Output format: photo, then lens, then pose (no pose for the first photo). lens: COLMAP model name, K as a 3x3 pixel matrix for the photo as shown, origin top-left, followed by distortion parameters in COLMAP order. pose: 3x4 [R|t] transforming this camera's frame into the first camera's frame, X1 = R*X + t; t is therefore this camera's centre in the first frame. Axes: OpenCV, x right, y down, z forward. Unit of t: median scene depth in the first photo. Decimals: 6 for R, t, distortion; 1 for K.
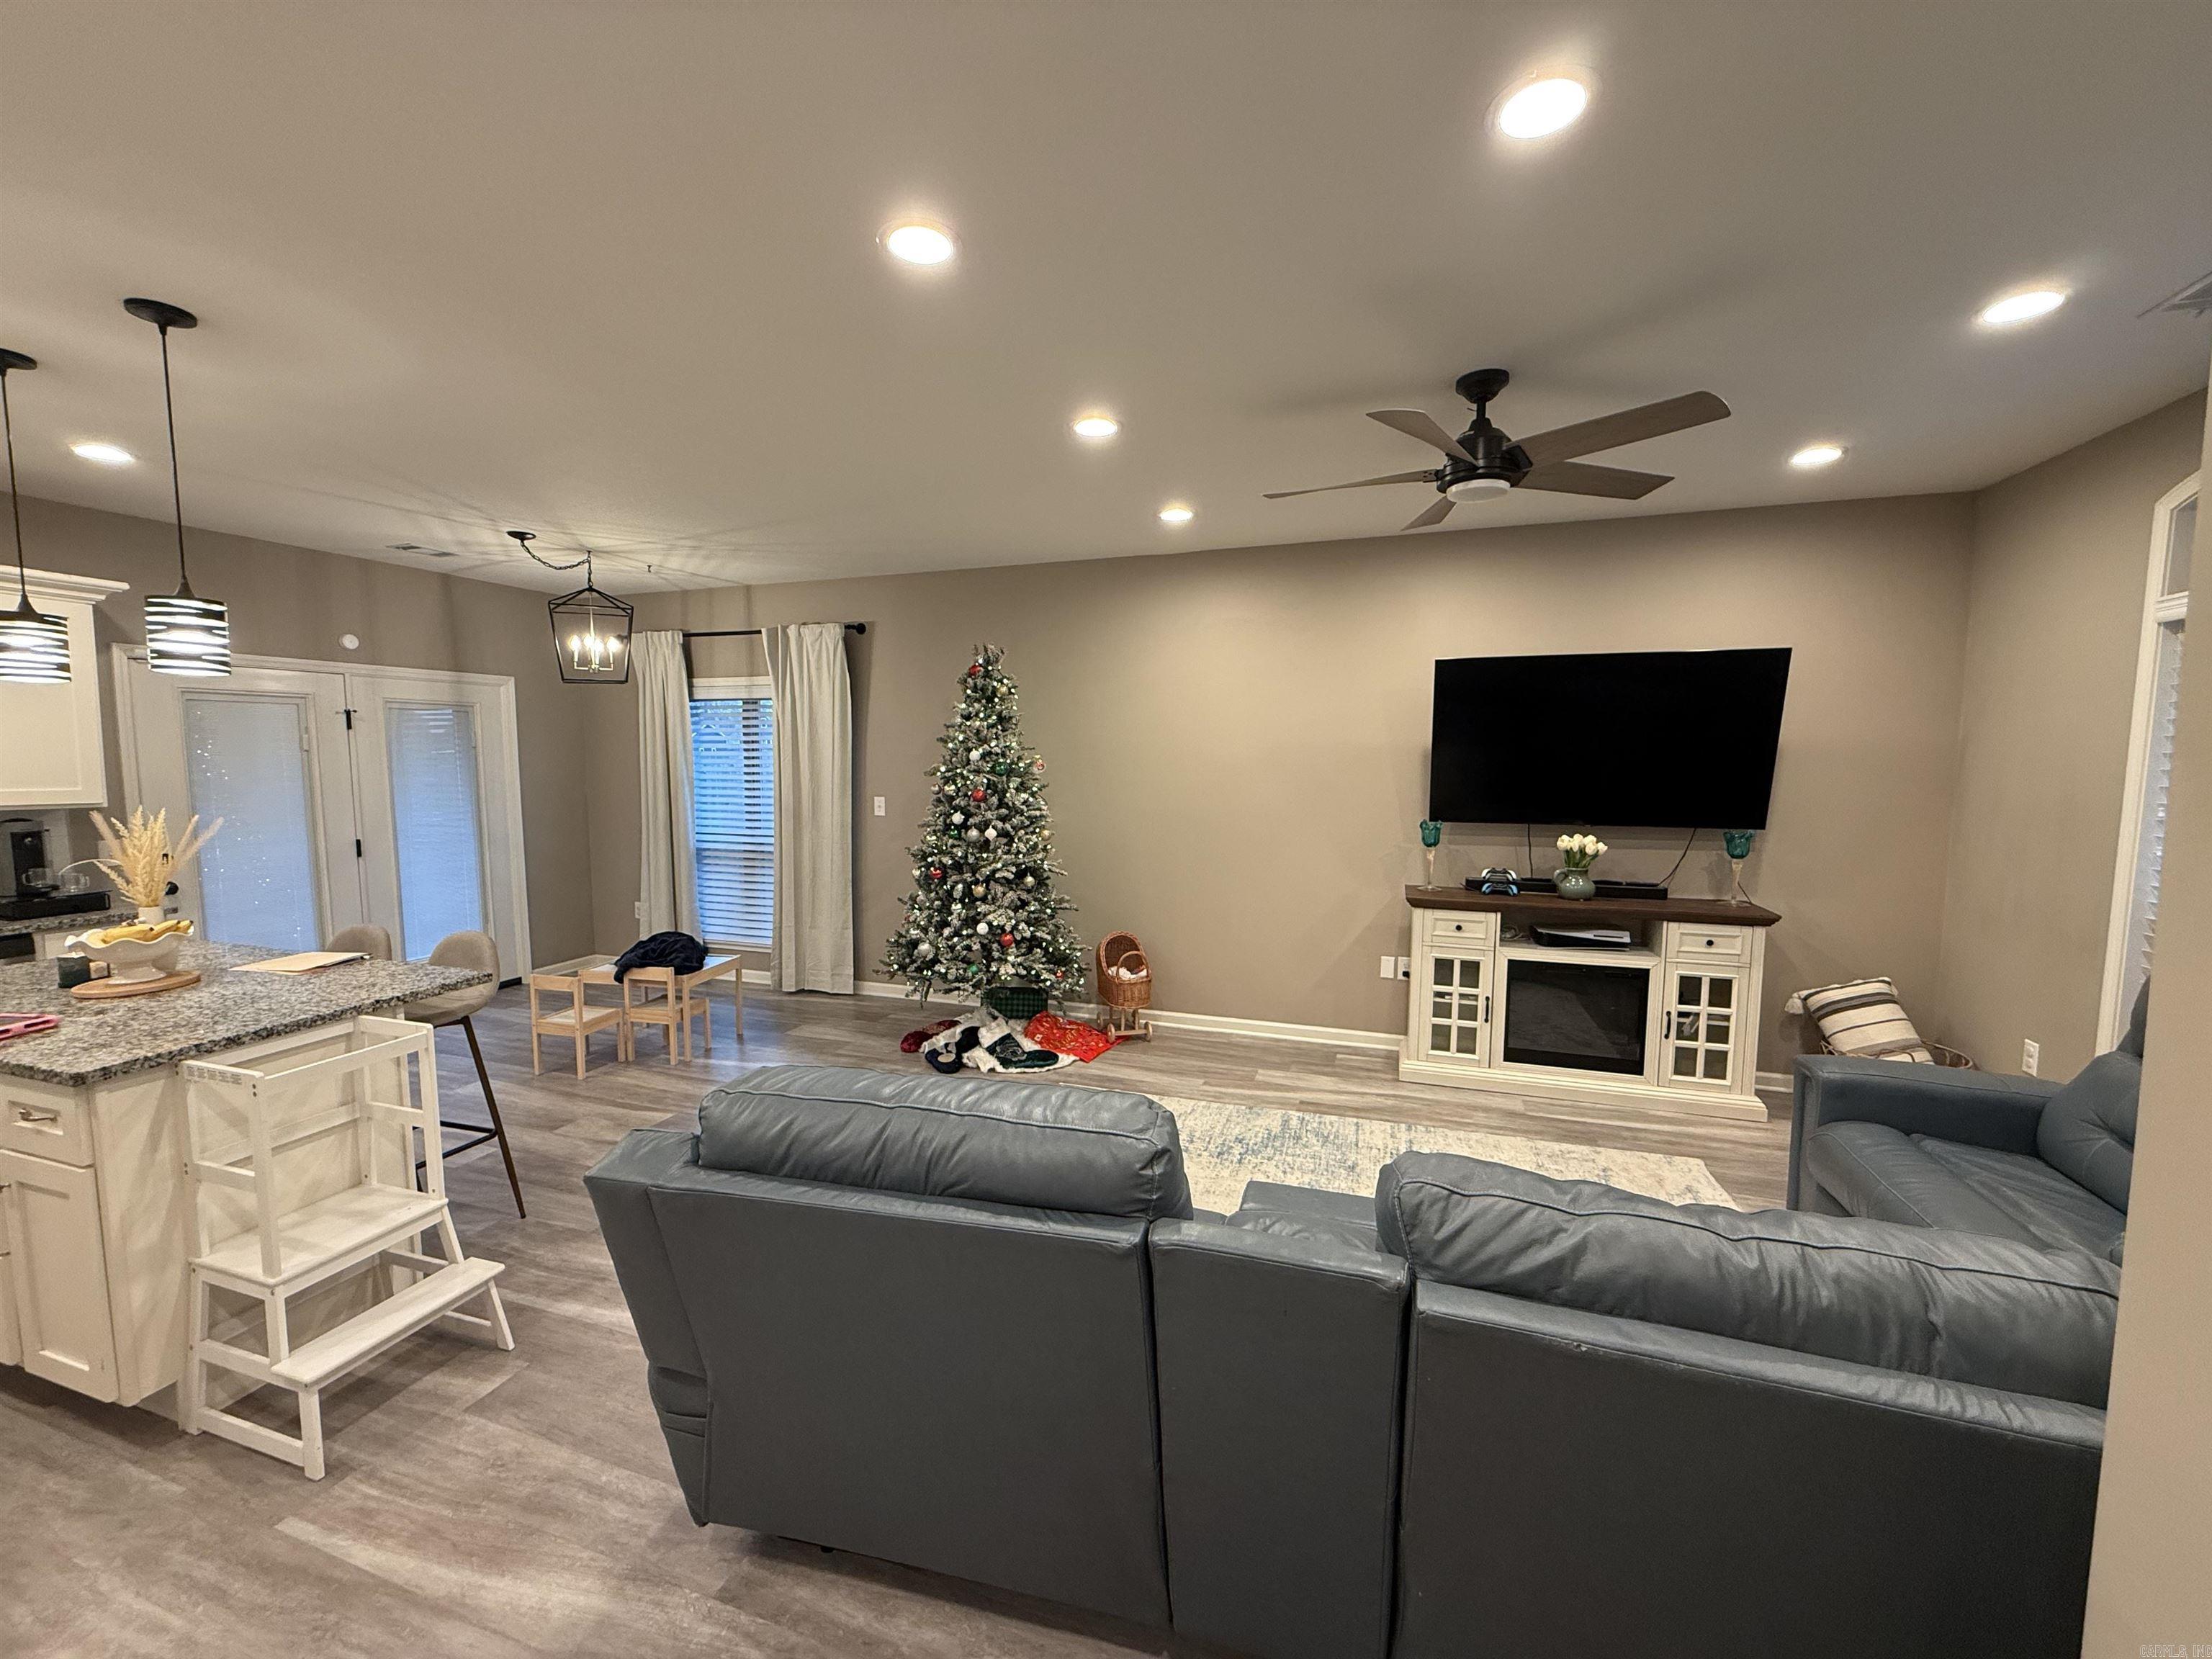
lens RADIAL K [[877.0, 0, 1101.0], [0, 877.0, 832.5], [0, 0, 1]] dist [-0.001666, 0.000018]
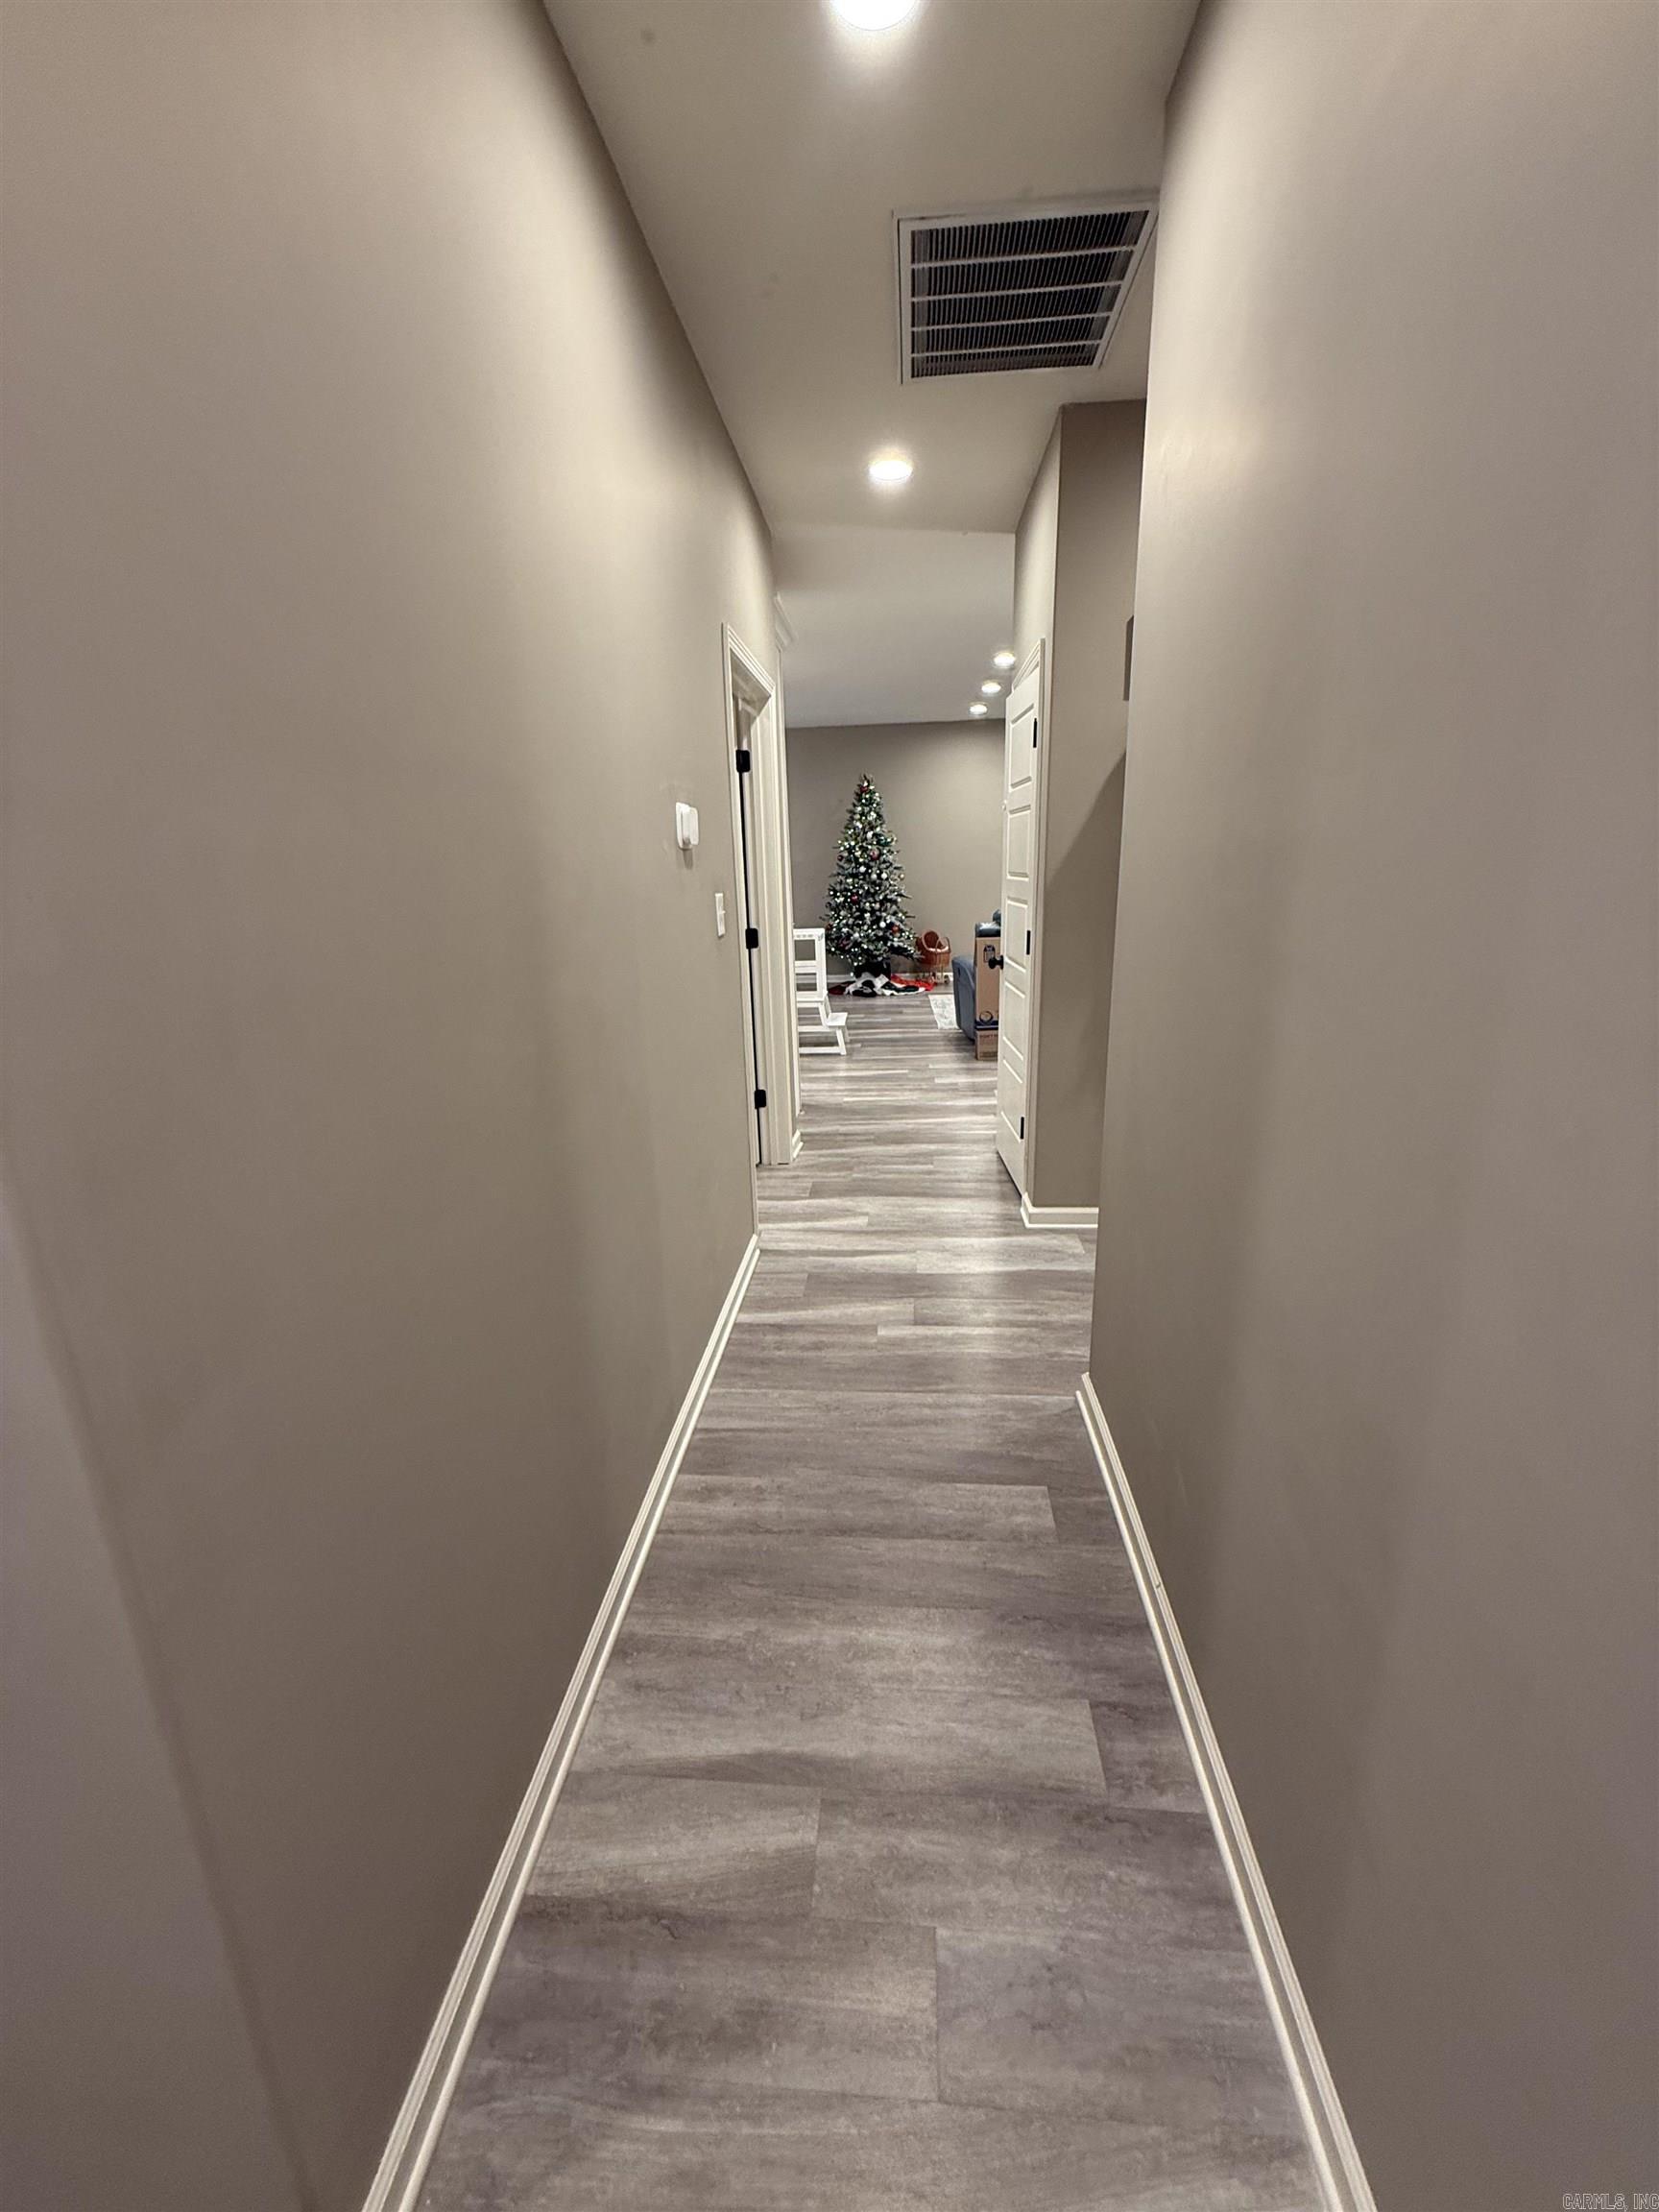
lens RADIAL K [[877.7, 0, 829.5], [0, 877.7, 1106.0], [0, 0, 1]] dist [-0.001316, 0.000258]
pose [[0.964796, -0.098819, 0.243727, -0.849427], [0.053333, 0.980984, 0.186617, 0.146972], [-0.257534, -0.167049, 0.951720, -1.027315]]
